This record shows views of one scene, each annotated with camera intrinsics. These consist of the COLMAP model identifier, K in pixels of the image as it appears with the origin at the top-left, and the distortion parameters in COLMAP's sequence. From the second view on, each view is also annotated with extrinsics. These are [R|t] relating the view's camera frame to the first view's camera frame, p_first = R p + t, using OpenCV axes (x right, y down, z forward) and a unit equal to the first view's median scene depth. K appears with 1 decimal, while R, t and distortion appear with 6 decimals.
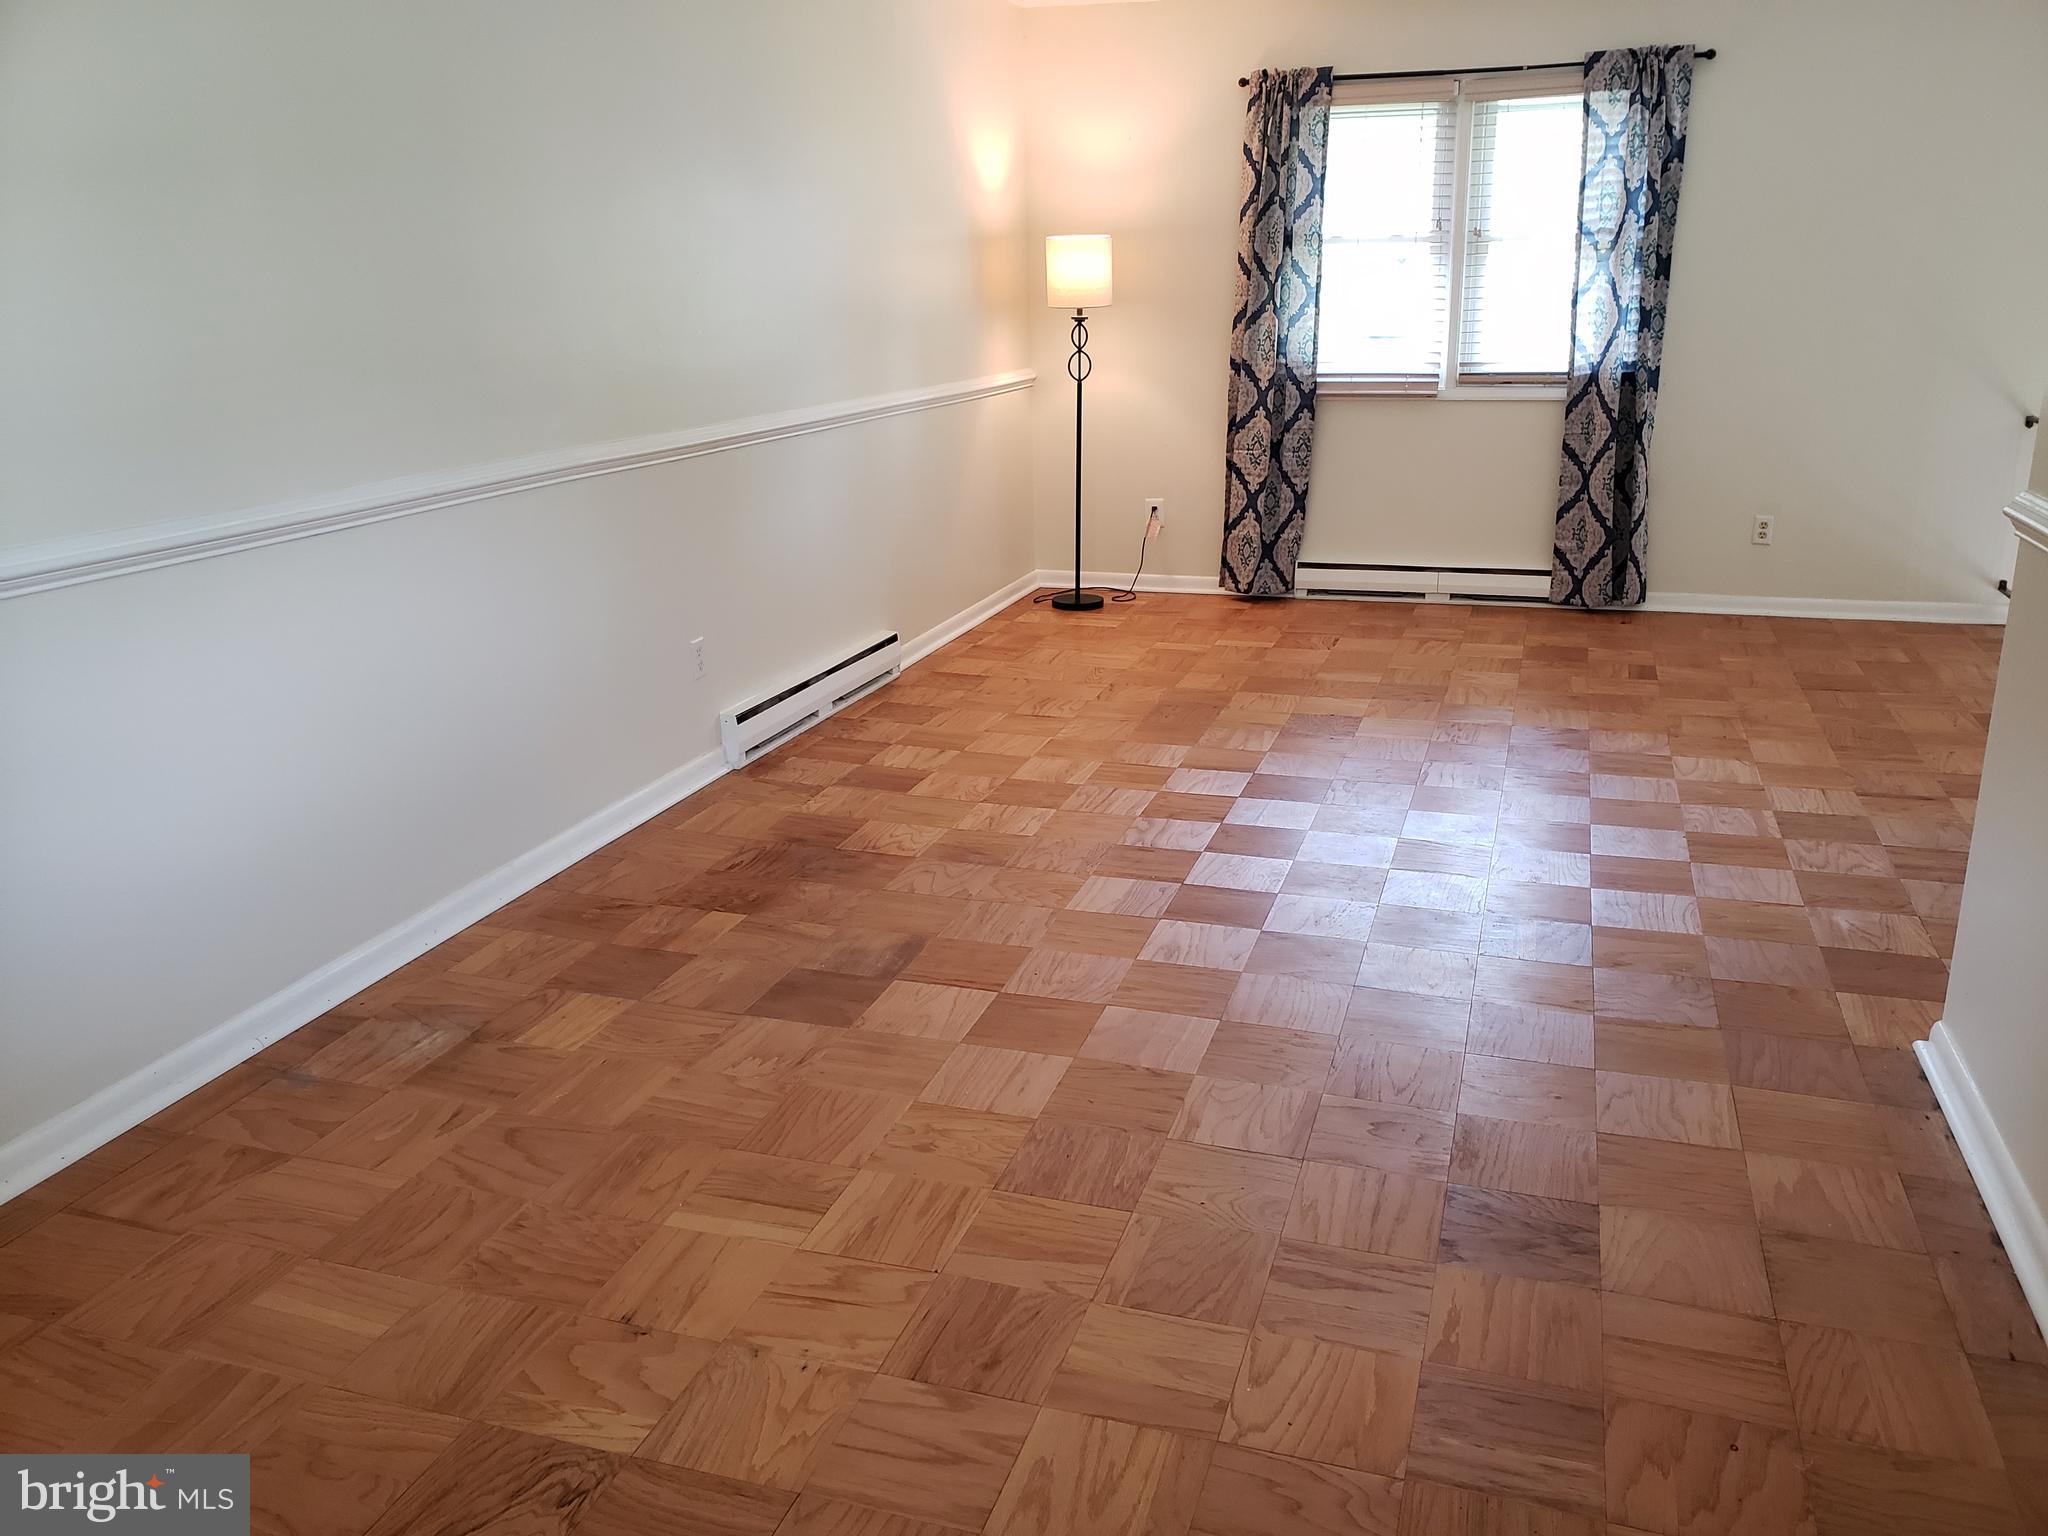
lens RADIAL K [[1581.3, 0, 1046.1], [0, 1581.3, 787.6], [0, 0, 1]] dist [0.019943, -0.015917]
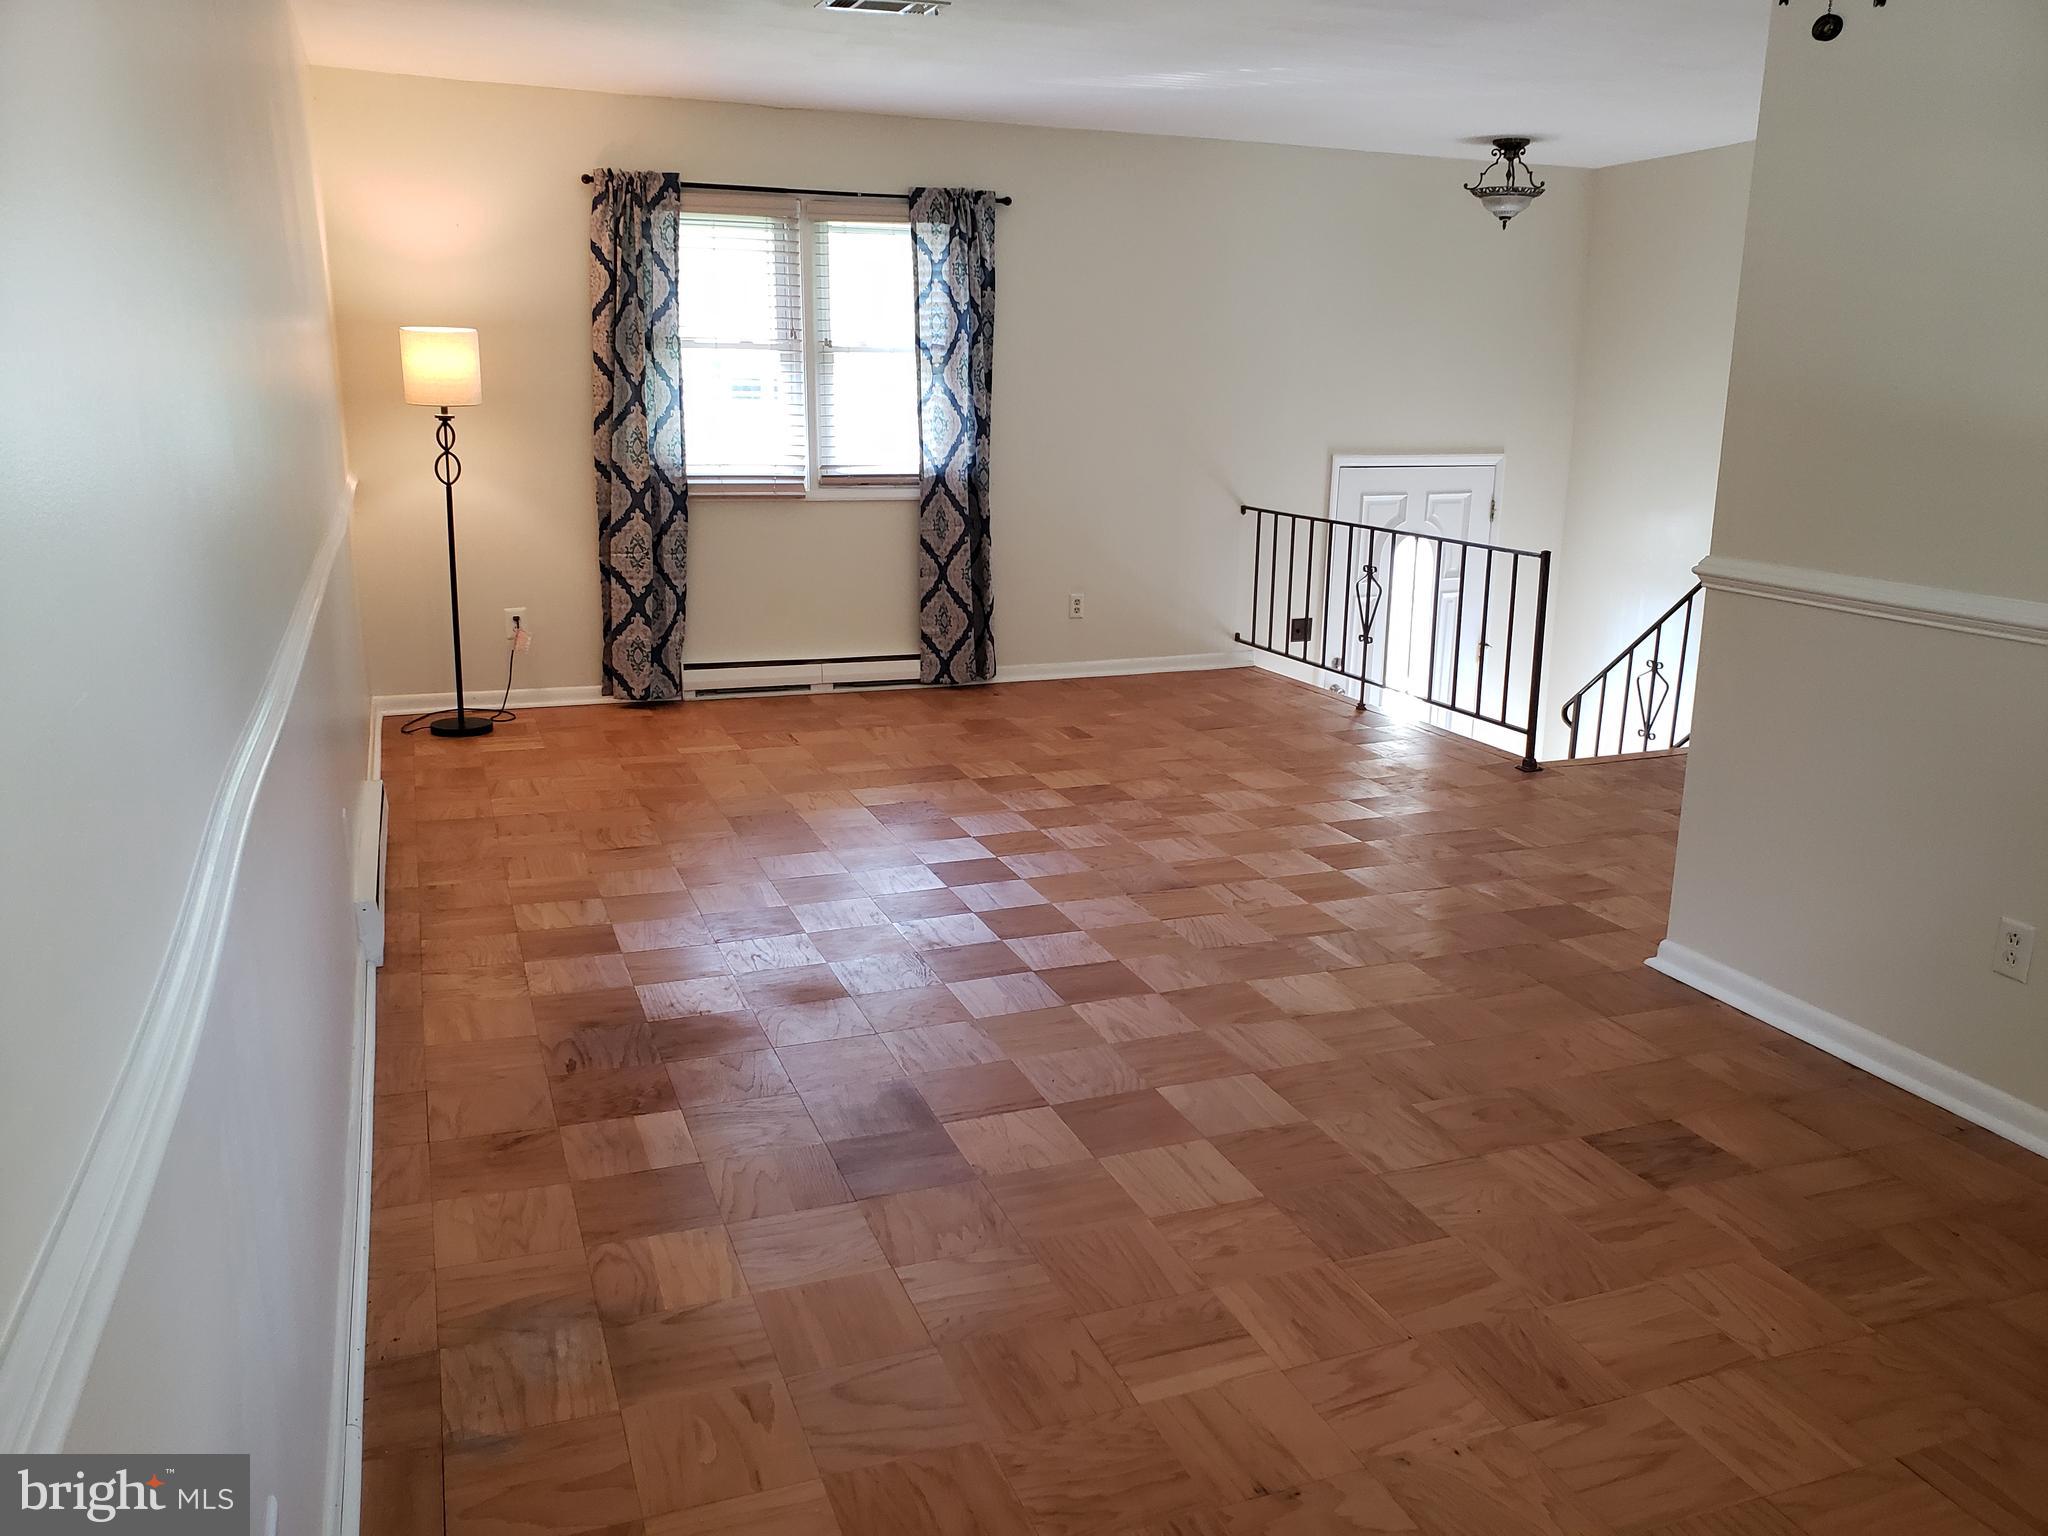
lens RADIAL K [[1581.3, 0, 1030.5], [0, 1581.3, 808.9], [0, 0, 1]] dist [0.019943, -0.015917]
pose [[0.777265, -0.140778, 0.613222, -0.326113], [0.166014, 0.985995, 0.015932, -0.037449], [-0.606876, 0.089420, 0.789750, 0.110152]]
